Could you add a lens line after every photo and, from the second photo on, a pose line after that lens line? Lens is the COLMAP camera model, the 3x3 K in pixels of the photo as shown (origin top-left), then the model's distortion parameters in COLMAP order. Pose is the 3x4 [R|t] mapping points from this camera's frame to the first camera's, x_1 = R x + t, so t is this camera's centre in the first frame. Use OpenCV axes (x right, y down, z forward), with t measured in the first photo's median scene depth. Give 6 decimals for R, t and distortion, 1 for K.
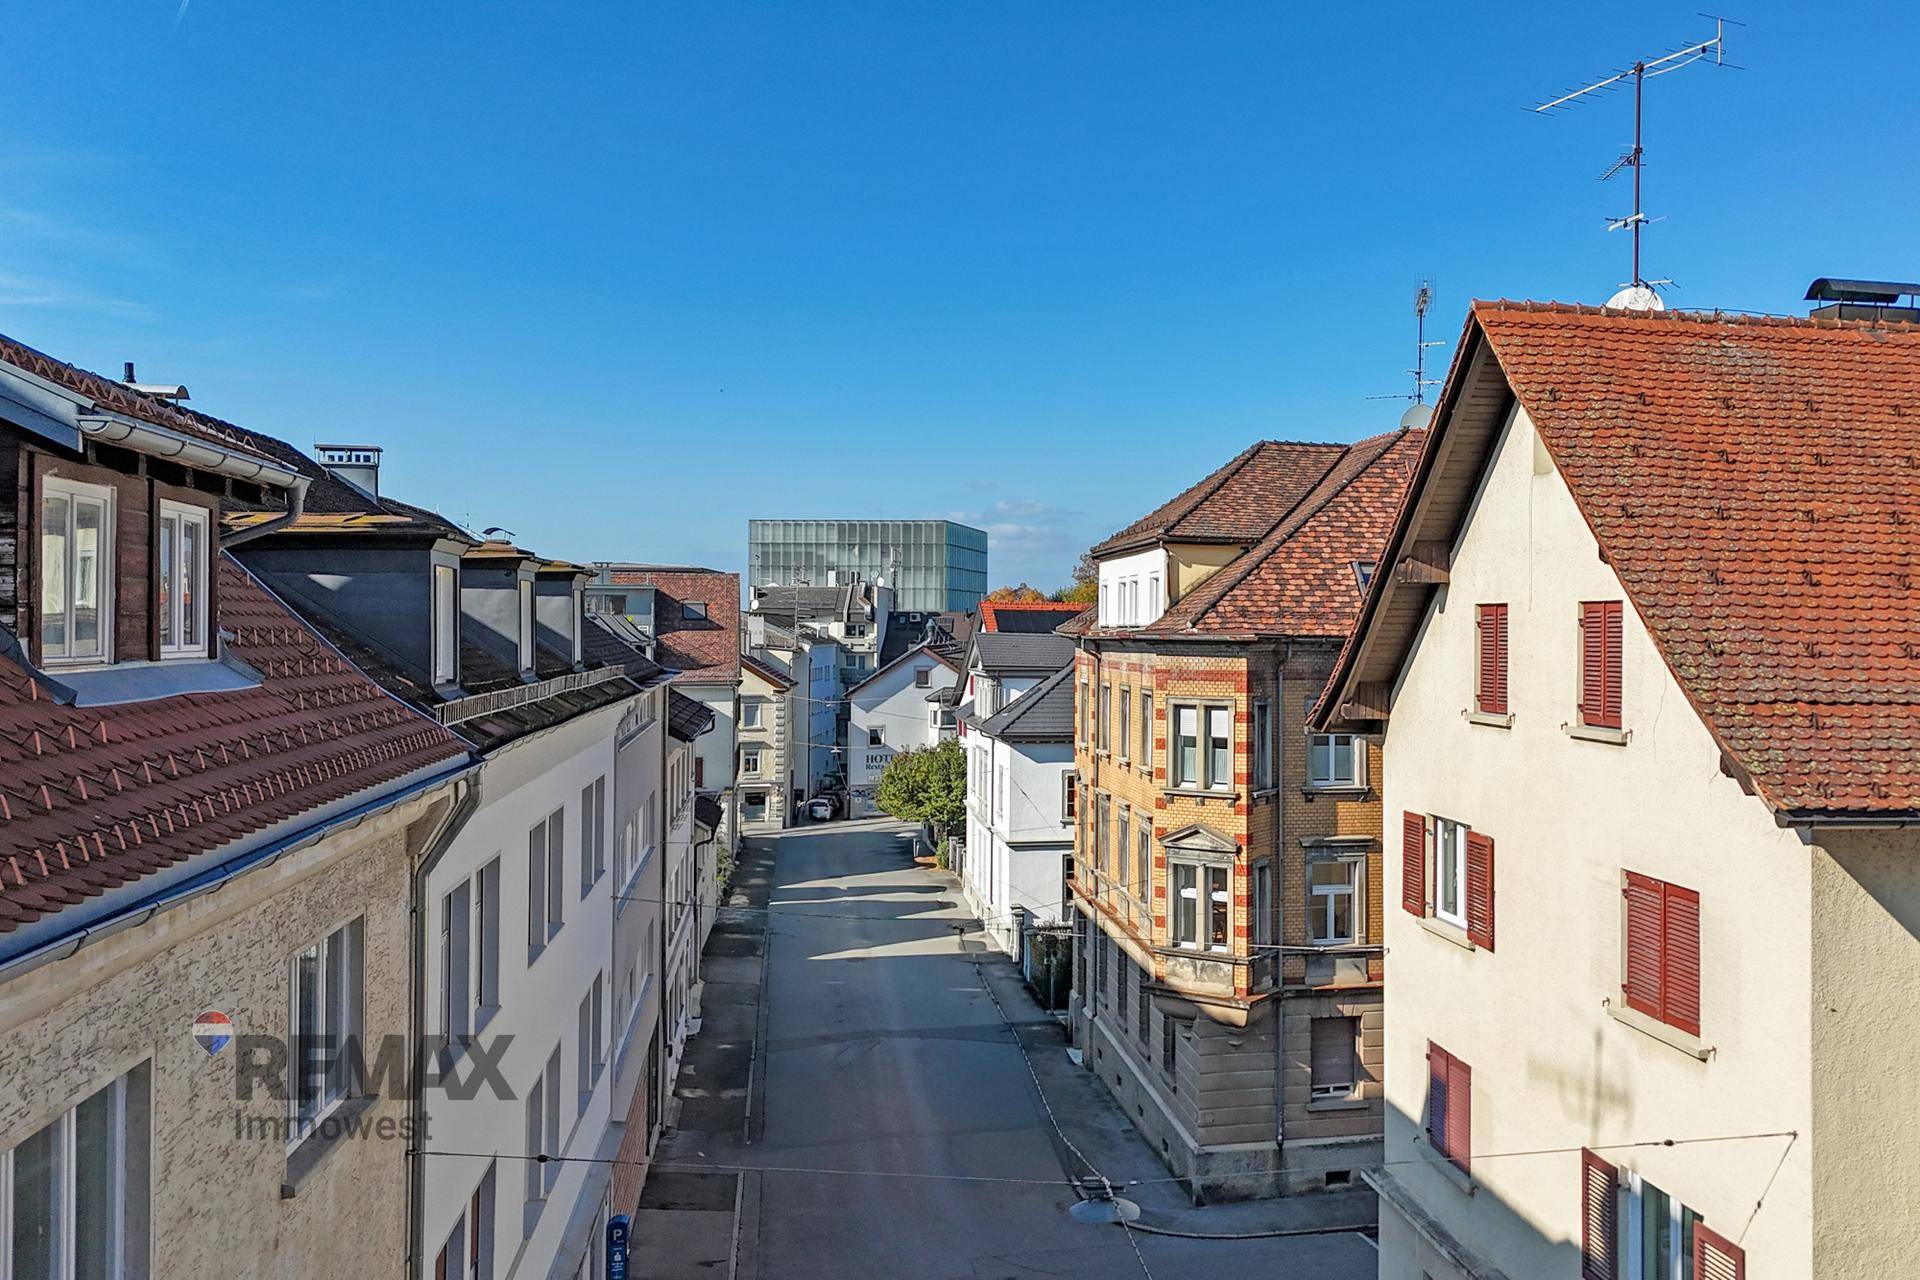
lens RADIAL K [[1744.0, 0, 1115.8], [0, 1744.0, 602.5], [0, 0, 1]] dist [0.106098, -0.005604]
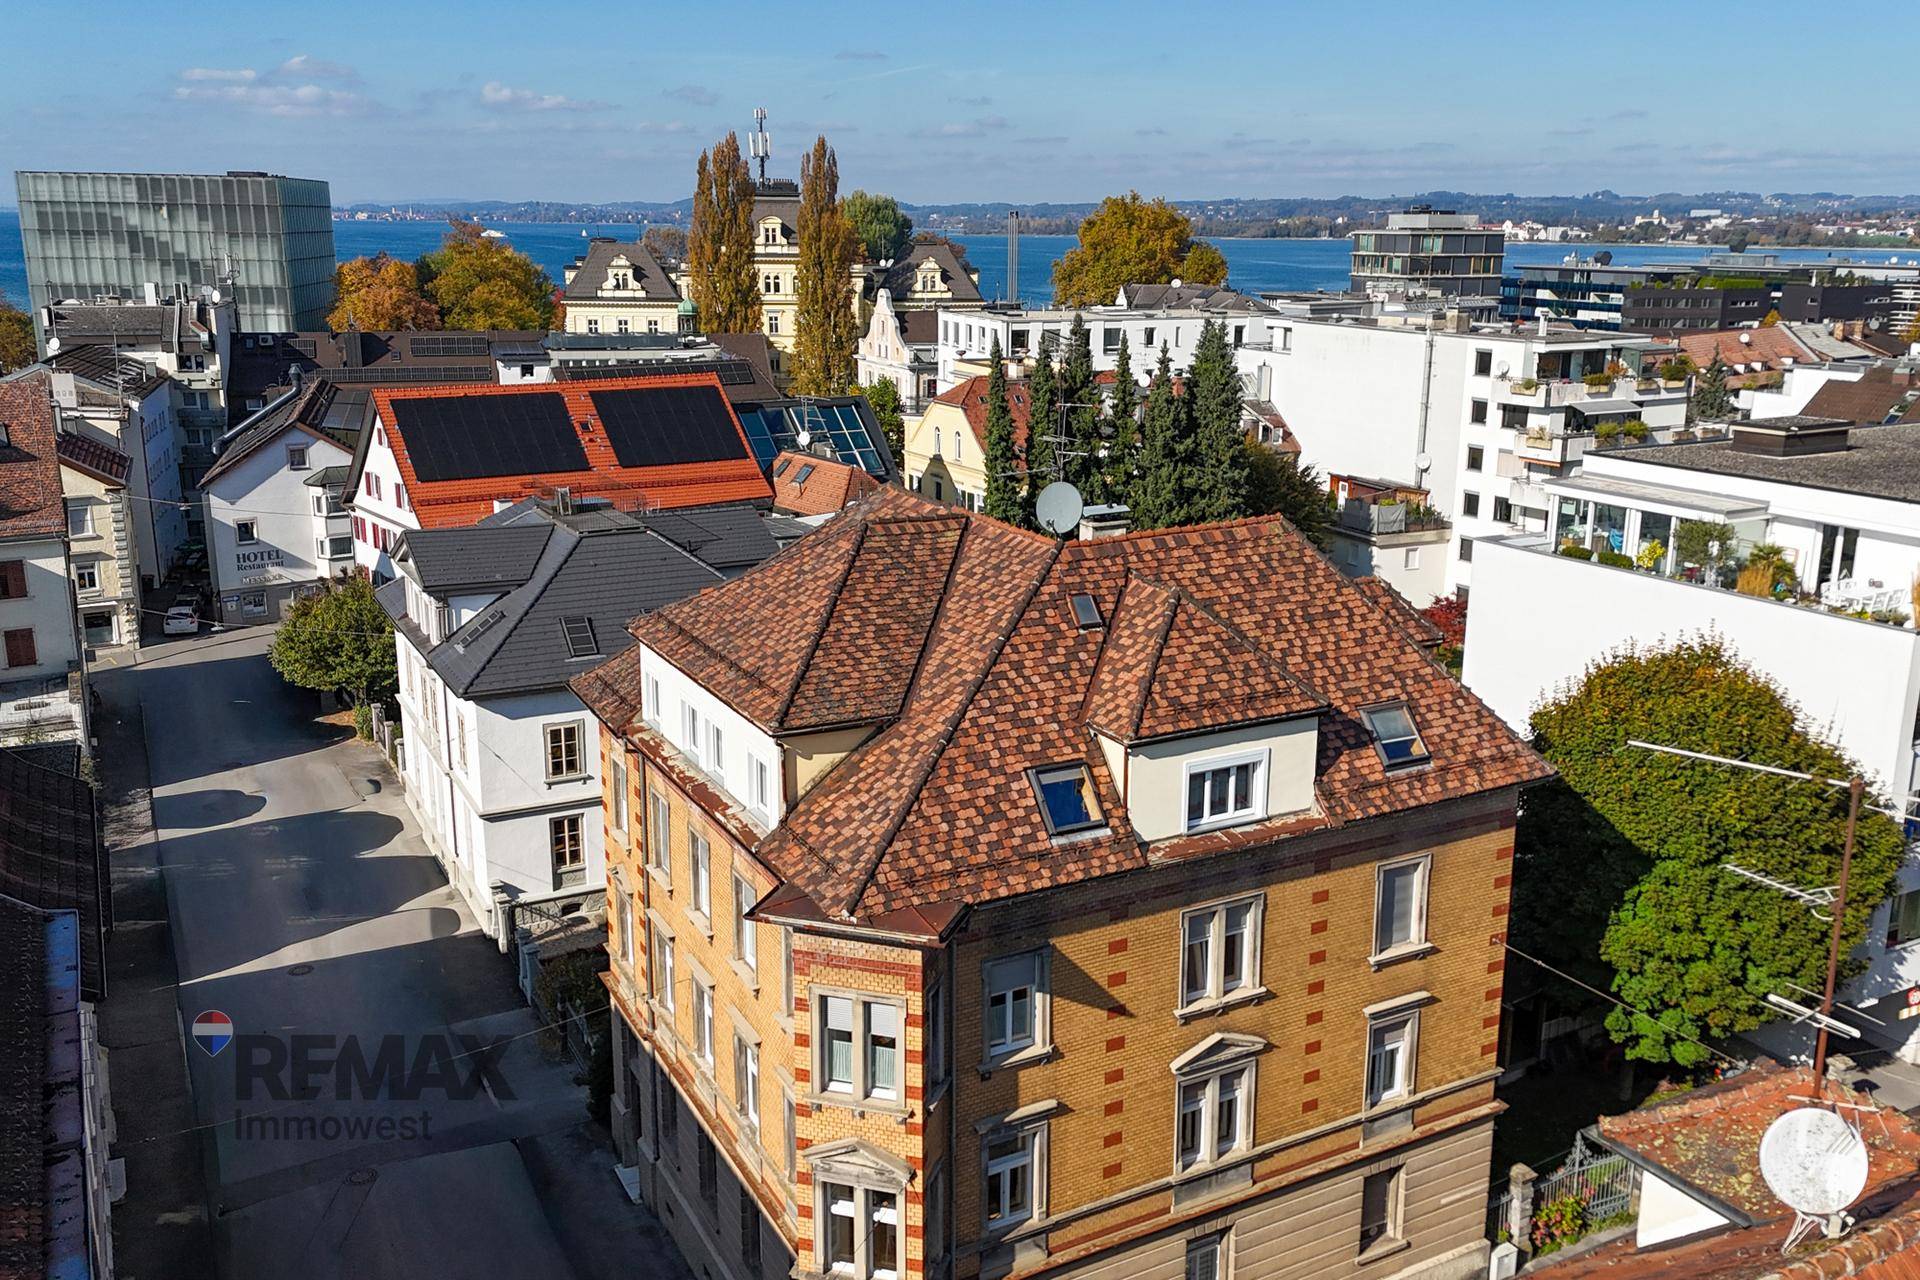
lens RADIAL K [[1756.8, 0, 1000.6], [0, 1756.8, 635.3], [0, 0, 1]] dist [0.093238, -0.091946]
pose [[0.958712, -0.065253, 0.276792, -0.095019], [-0.005212, 0.969123, 0.246522, -0.285133], [-0.284332, -0.237786, 0.928770, 0.284285]]
